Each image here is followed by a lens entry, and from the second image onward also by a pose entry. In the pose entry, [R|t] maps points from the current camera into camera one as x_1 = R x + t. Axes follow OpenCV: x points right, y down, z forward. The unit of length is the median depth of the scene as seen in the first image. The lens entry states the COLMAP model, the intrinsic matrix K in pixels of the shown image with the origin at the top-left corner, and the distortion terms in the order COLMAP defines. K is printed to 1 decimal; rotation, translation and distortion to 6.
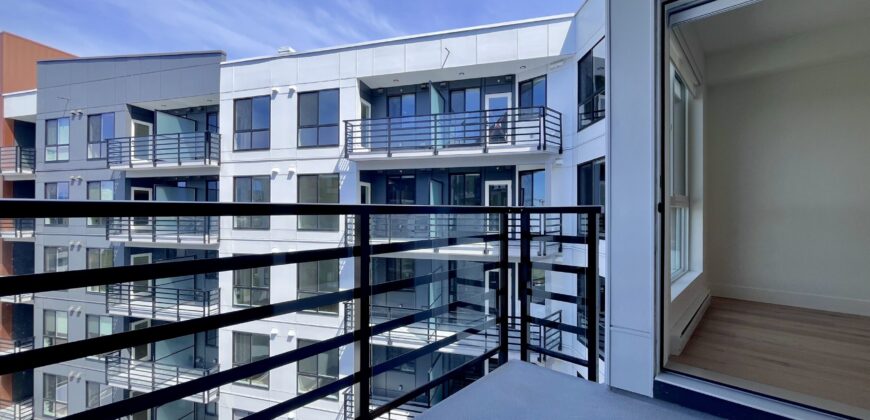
lens RADIAL K [[349.3, 0, 430.6], [0, 349.3, 211.7], [0, 0, 1]] dist [-0.006060, -0.000584]
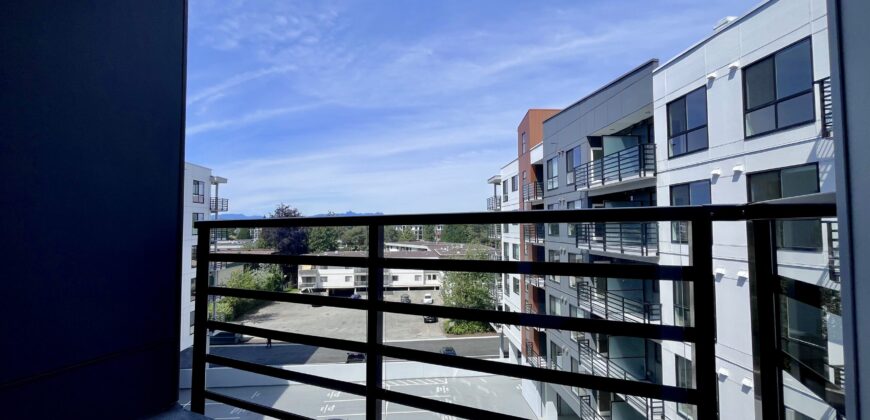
lens RADIAL K [[349.3, 0, 435.6], [0, 349.3, 211.6], [0, 0, 1]] dist [-0.006060, -0.000584]
pose [[0.343471, -0.044499, -0.938108, 0.088541], [0.011041, 0.998999, -0.043345, 0.001620], [0.939098, 0.004530, 0.343619, 0.095992]]
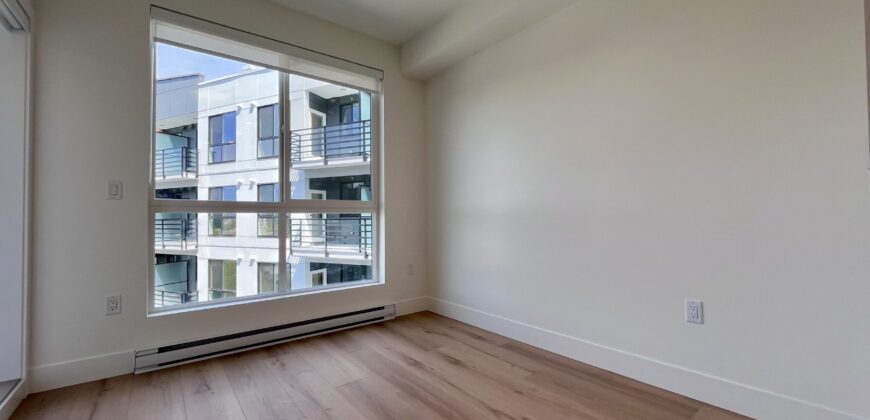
lens RADIAL K [[349.3, 0, 429.0], [0, 349.3, 210.3], [0, 0, 1]] dist [-0.006060, -0.000584]
pose [[0.989509, -0.017869, -0.143365, 0.269167], [0.015440, 0.999718, -0.018038, -0.000073], [0.143647, 0.015635, 0.989505, 0.028541]]
